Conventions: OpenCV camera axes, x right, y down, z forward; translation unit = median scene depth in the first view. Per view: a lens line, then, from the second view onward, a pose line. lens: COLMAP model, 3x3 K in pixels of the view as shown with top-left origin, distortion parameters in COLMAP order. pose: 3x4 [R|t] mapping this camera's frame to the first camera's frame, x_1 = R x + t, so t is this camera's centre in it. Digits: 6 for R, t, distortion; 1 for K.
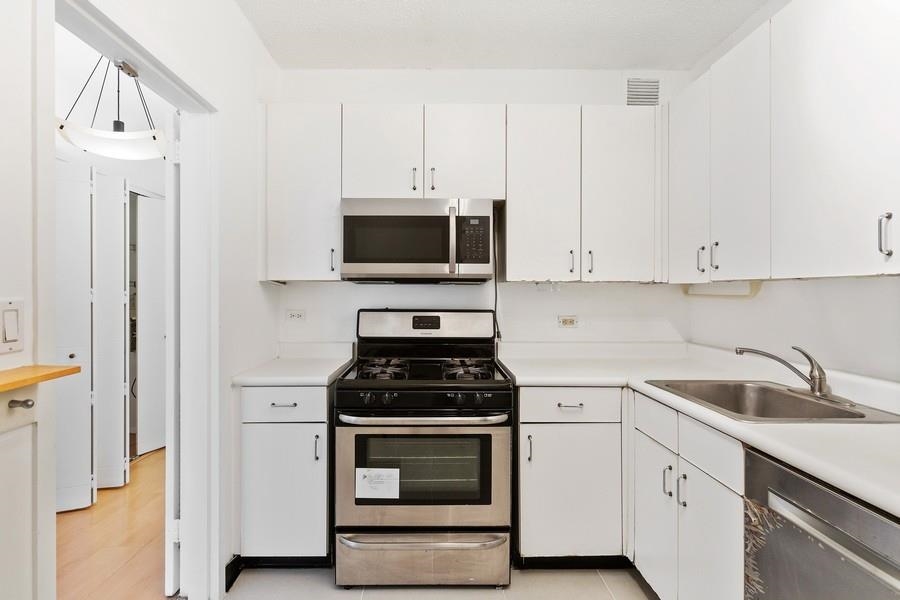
lens RADIAL K [[451.0, 0, 444.0], [0, 451.0, 289.0], [0, 0, 1]] dist [-0.000405, 0.001146]
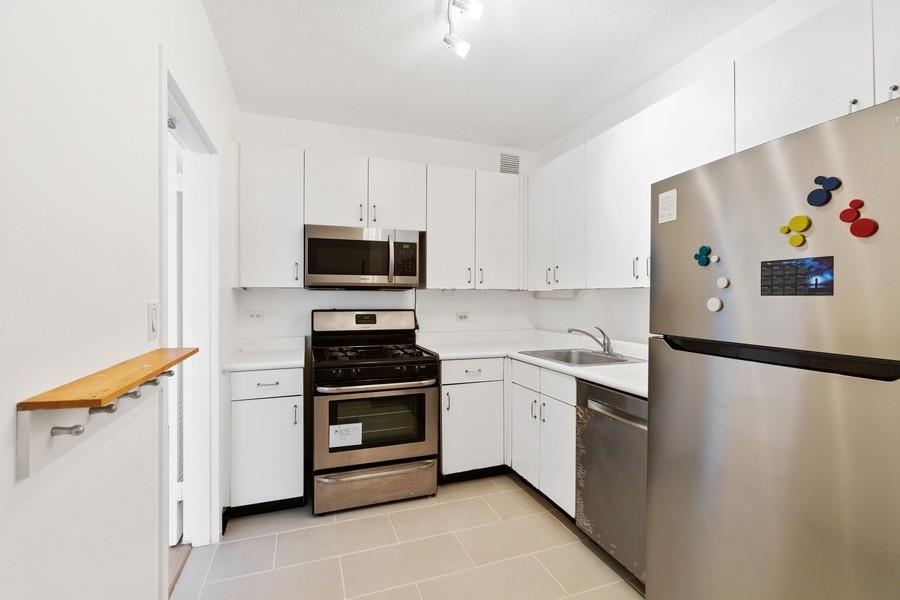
lens RADIAL K [[401.8, 0, 452.4], [0, 401.8, 292.3], [0, 0, 1]] dist [-0.010031, 0.006414]
pose [[0.942979, 0.002554, 0.332842, -0.239118], [-0.001373, 0.999992, -0.003784, -0.001682], [-0.332849, 0.003111, 0.942975, -0.255433]]
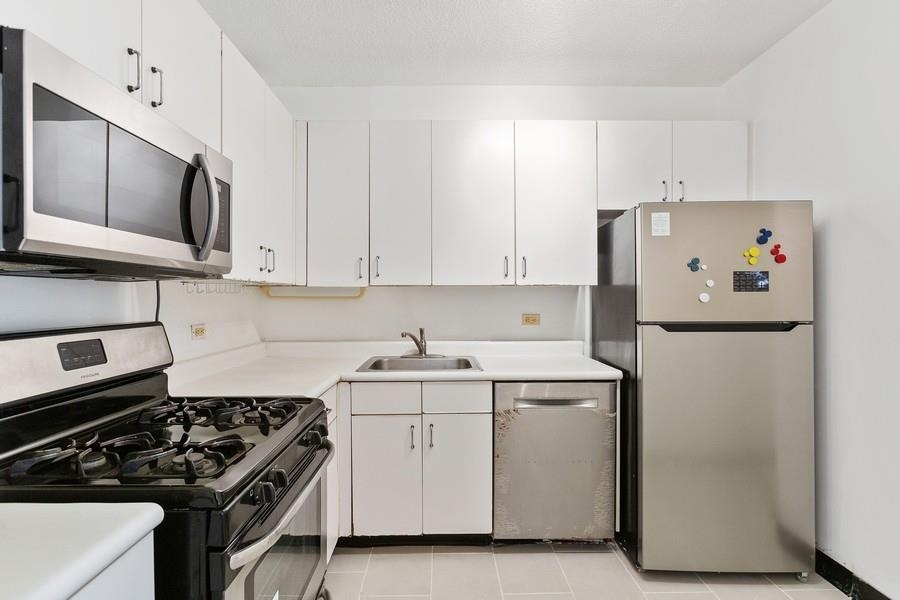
lens RADIAL K [[434.3, 0, 450.0], [0, 434.3, 300.0], [0, 0, 1]] dist [-0.002932, -0.000021]
pose [[-0.003227, -0.007962, 0.999963, -0.636744], [-0.002578, 0.999965, 0.007954, 0.012514], [-0.999991, -0.002553, -0.003247, 0.740015]]
